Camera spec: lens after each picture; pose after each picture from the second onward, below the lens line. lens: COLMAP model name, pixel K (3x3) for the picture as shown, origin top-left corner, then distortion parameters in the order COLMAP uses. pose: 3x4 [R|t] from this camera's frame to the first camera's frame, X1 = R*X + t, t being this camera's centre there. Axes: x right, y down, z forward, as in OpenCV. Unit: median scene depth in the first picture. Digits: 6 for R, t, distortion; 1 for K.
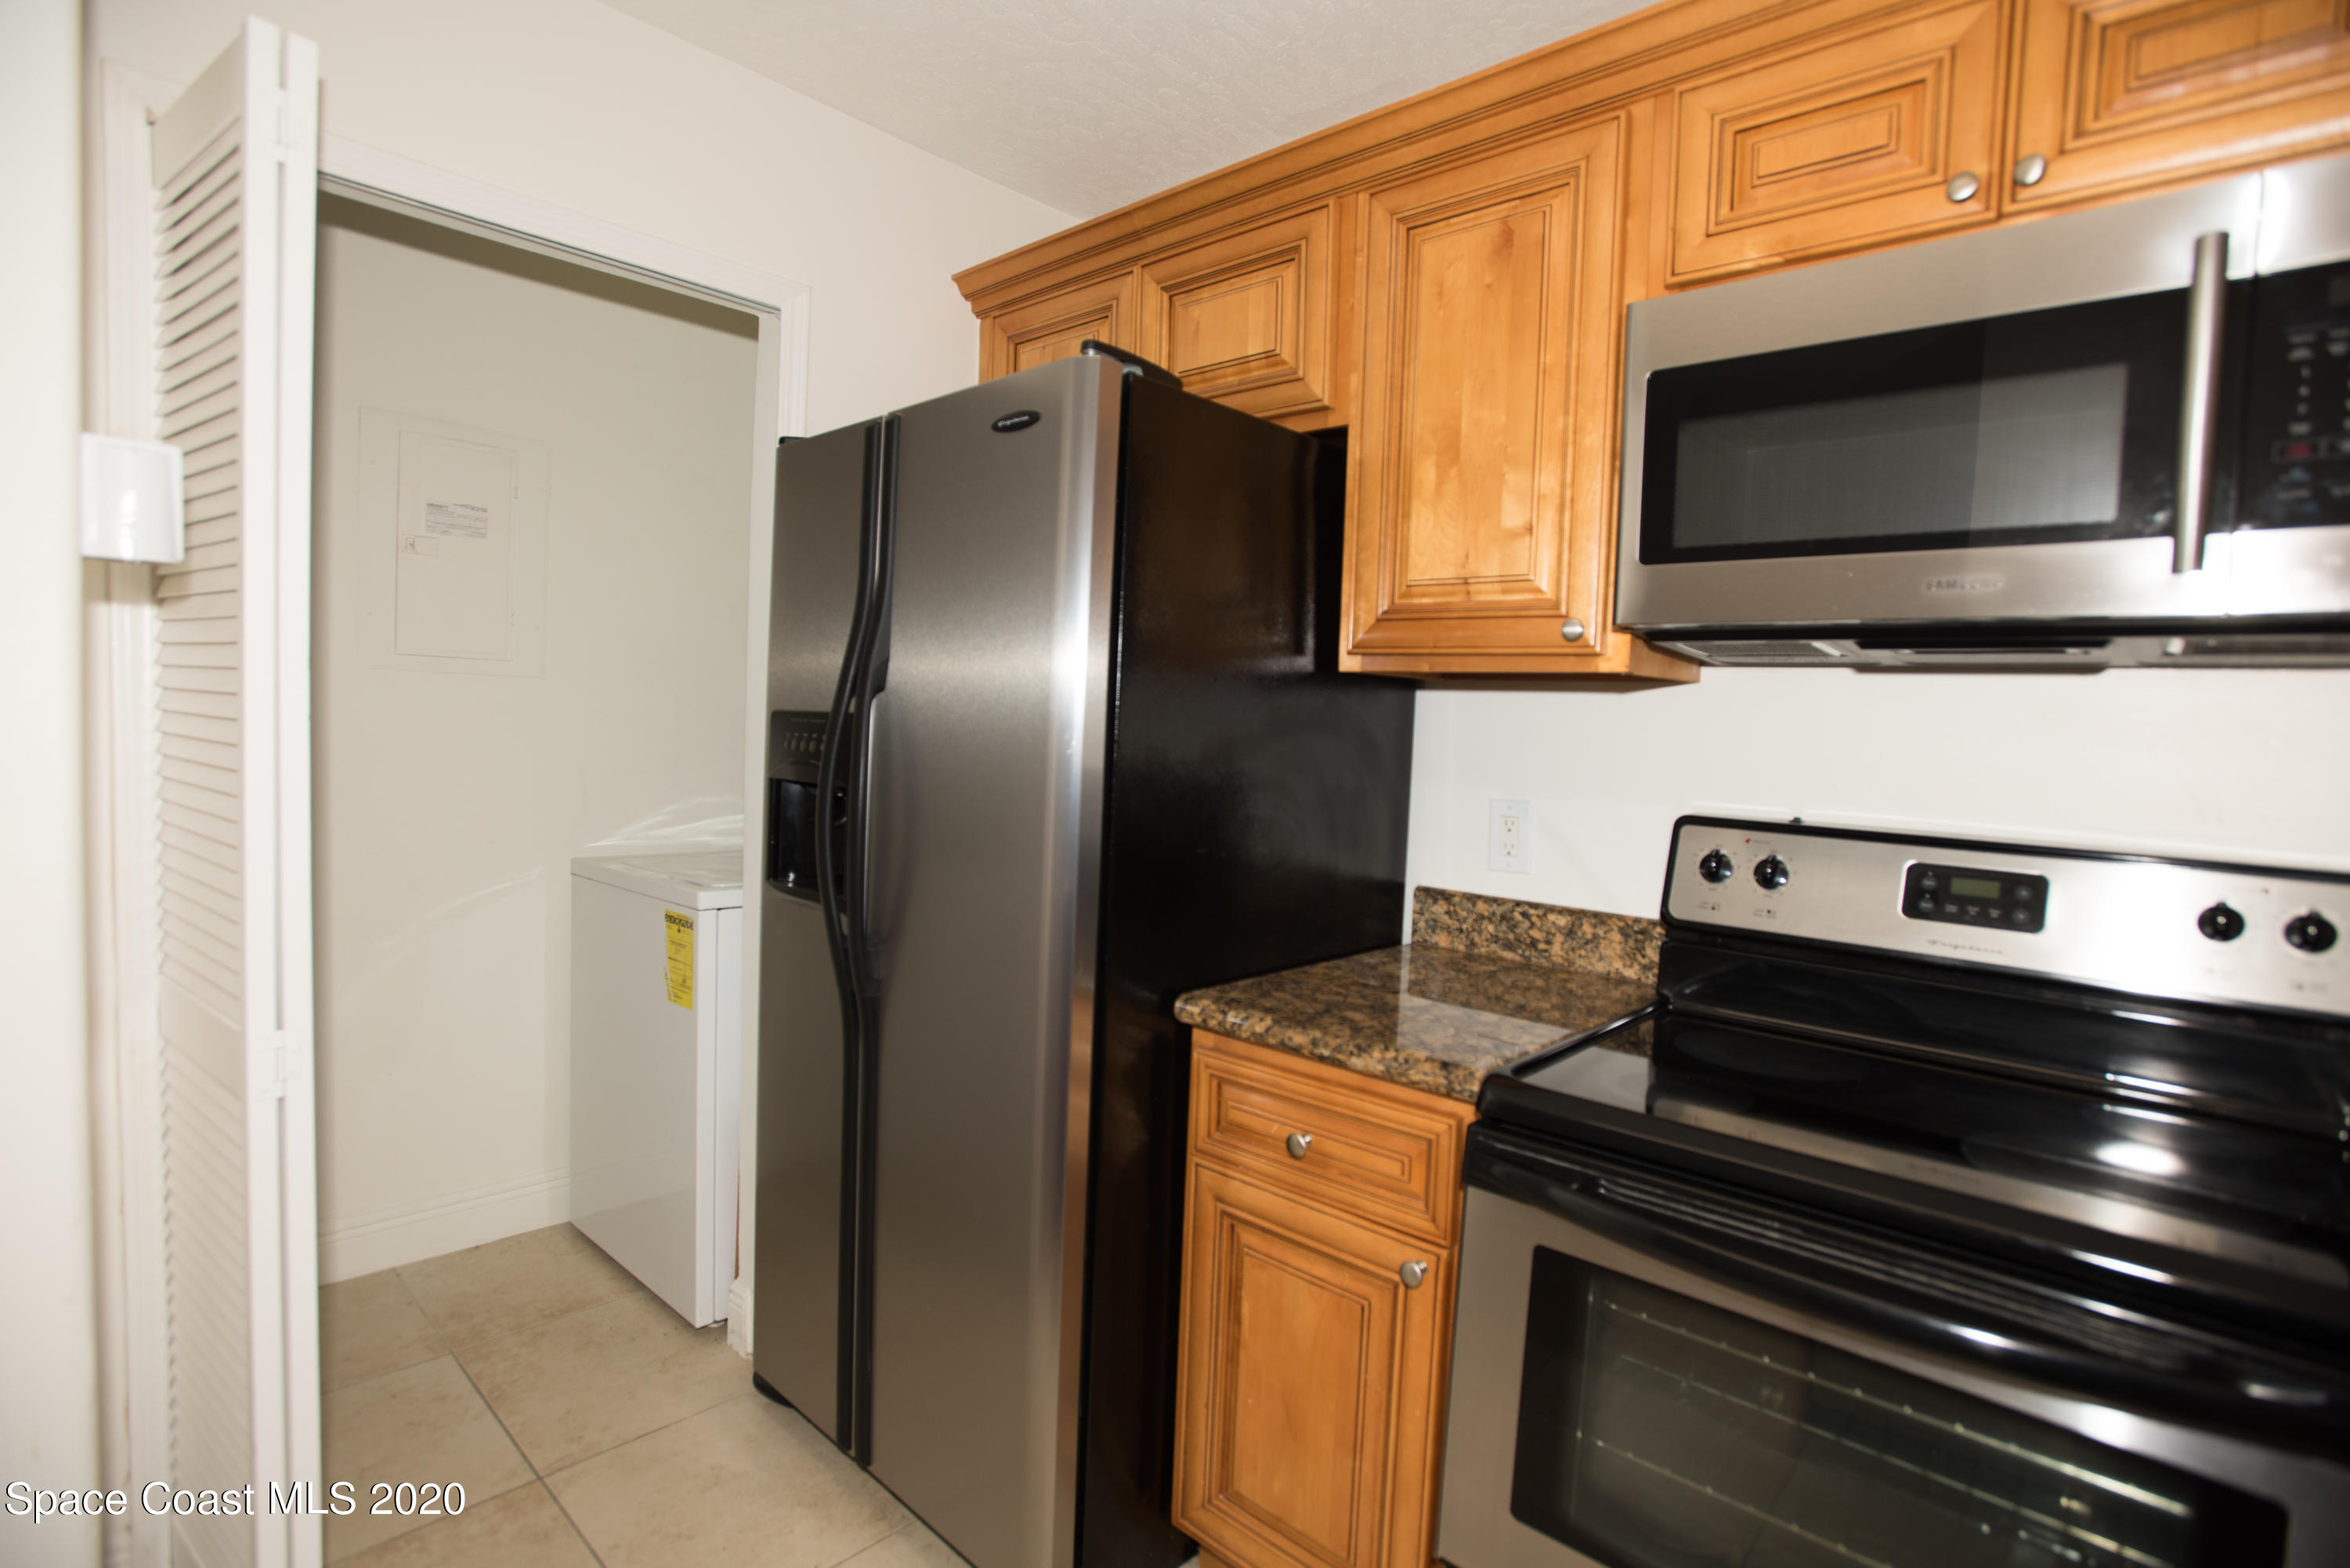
lens RADIAL K [[1176.2, 0, 1161.4], [0, 1176.2, 775.9], [0, 0, 1]] dist [0.025112, 0.000117]
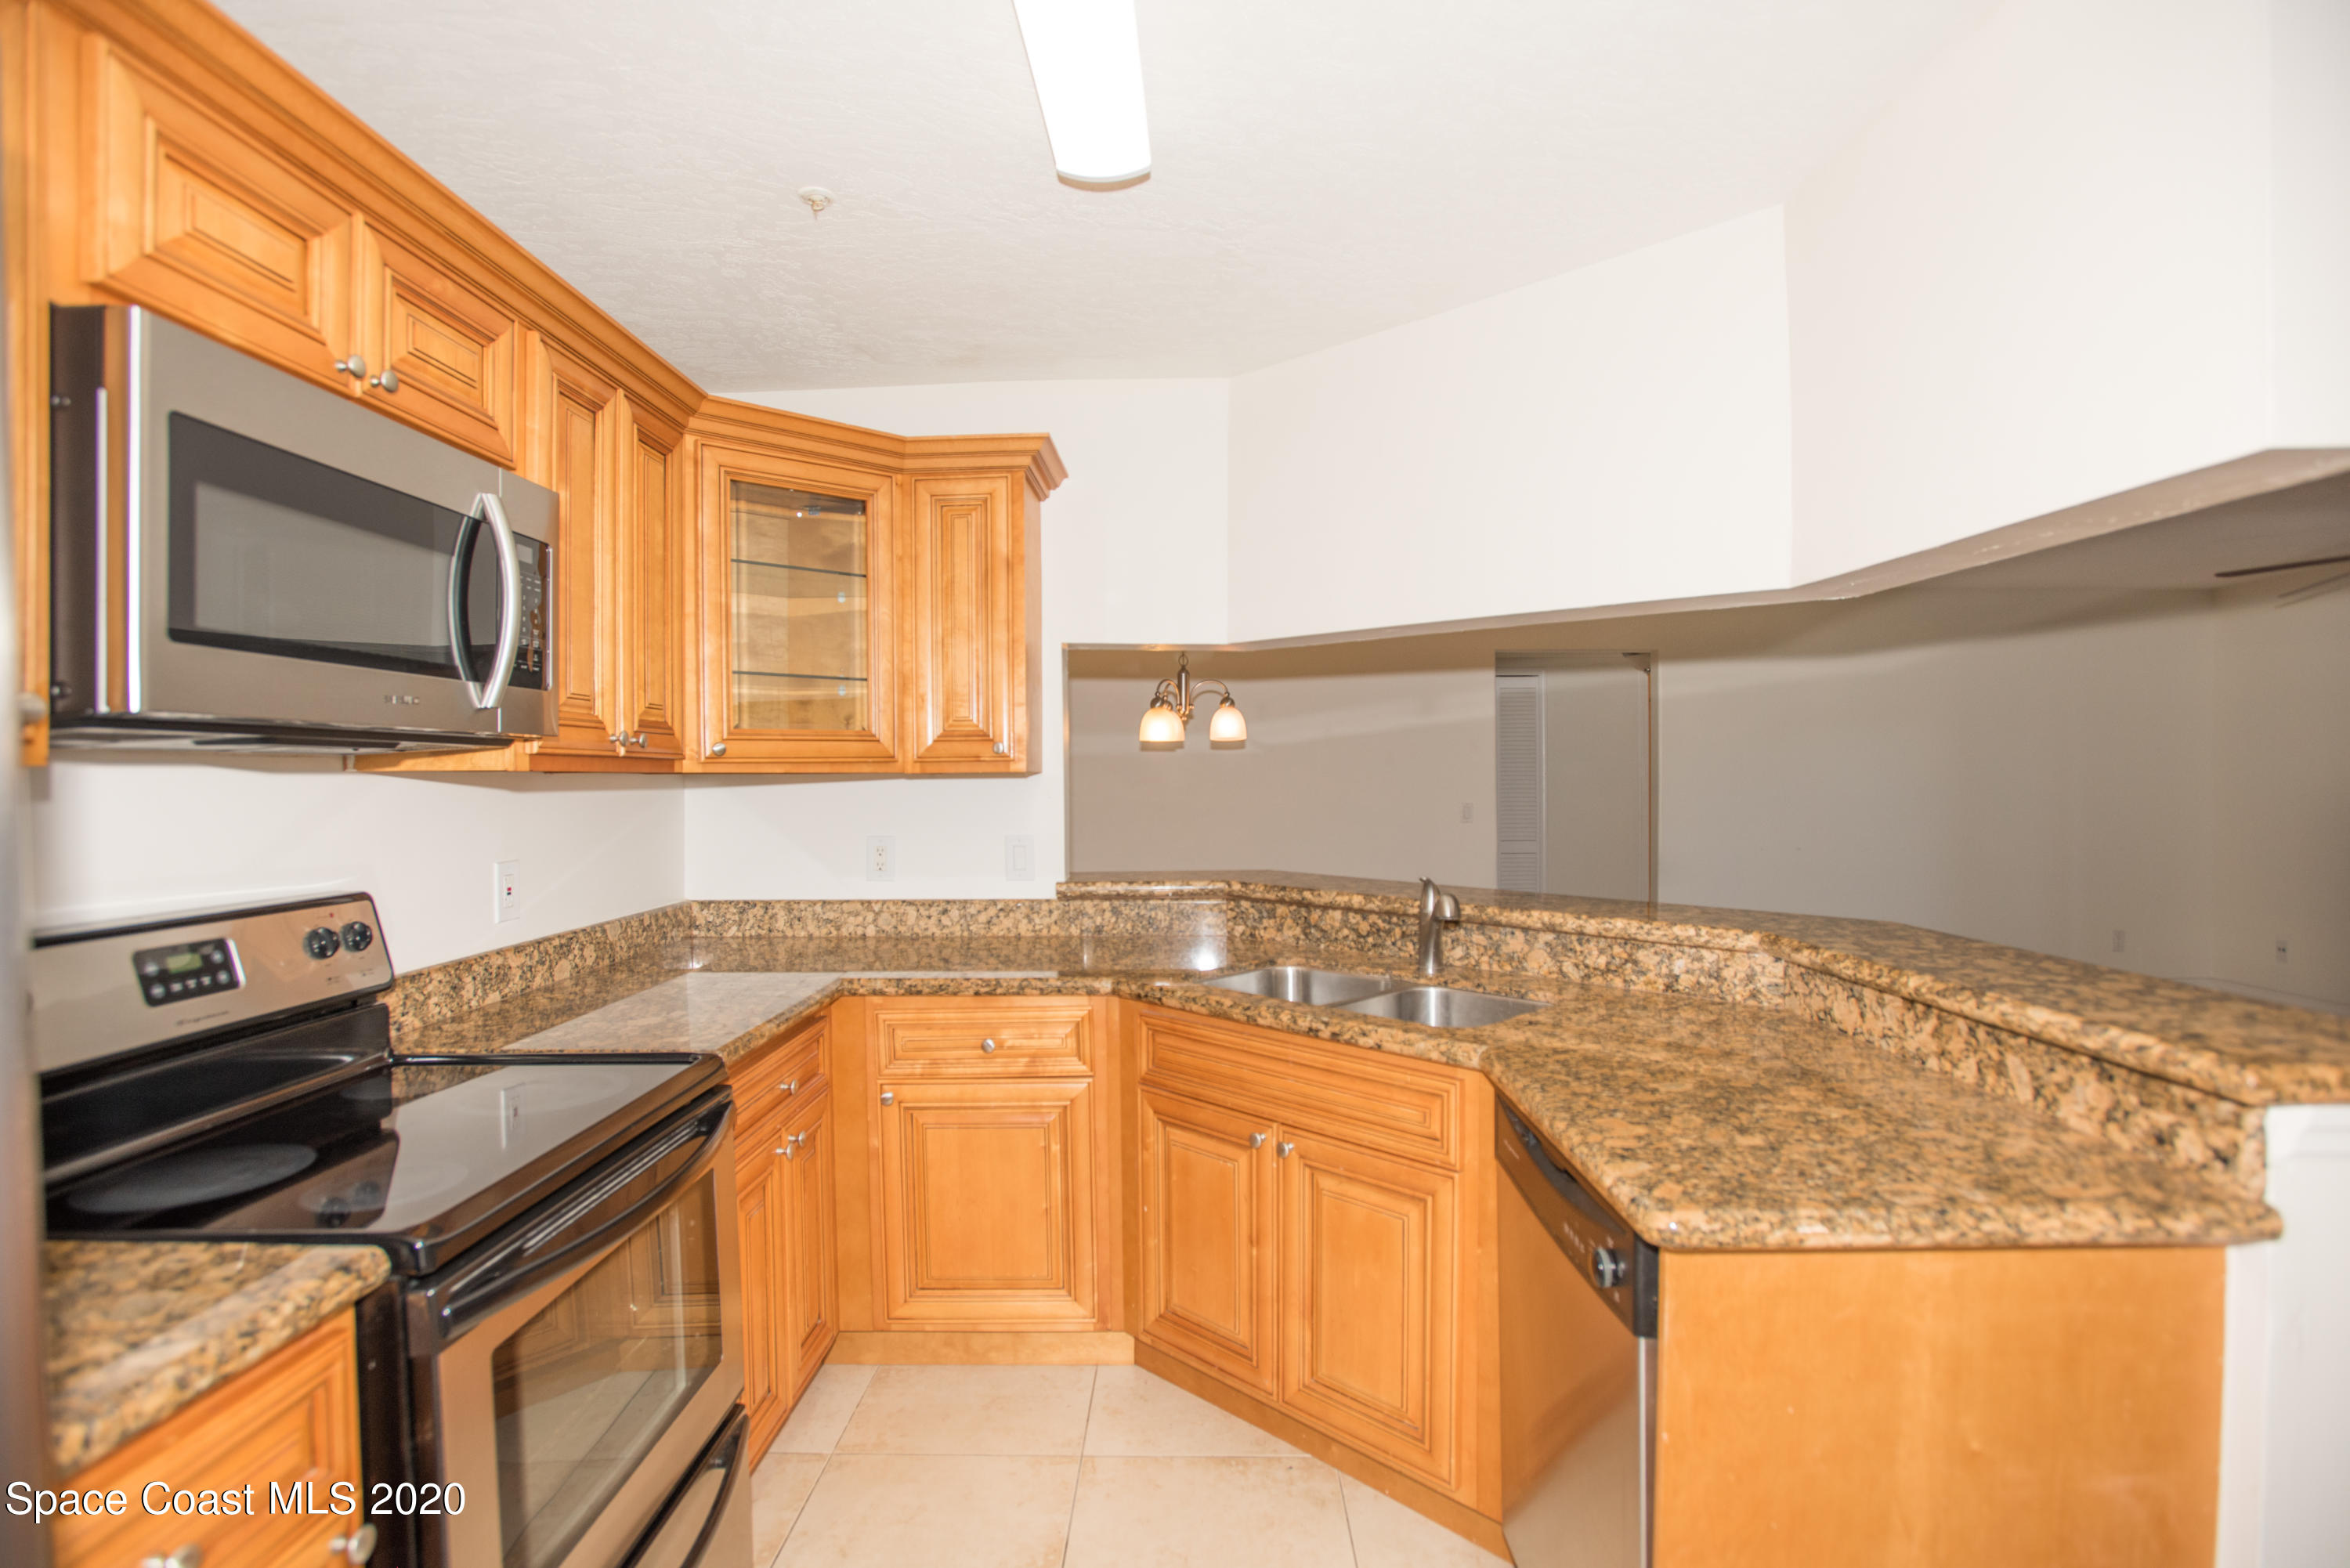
lens RADIAL K [[1176.2, 0, 1161.4], [0, 1176.2, 775.9], [0, 0, 1]] dist [0.025112, 0.000117]
pose [[-0.665014, -0.042277, 0.745633, -0.696760], [0.013895, 0.997523, 0.068952, -0.135698], [-0.746701, 0.056214, -0.662780, 1.063727]]
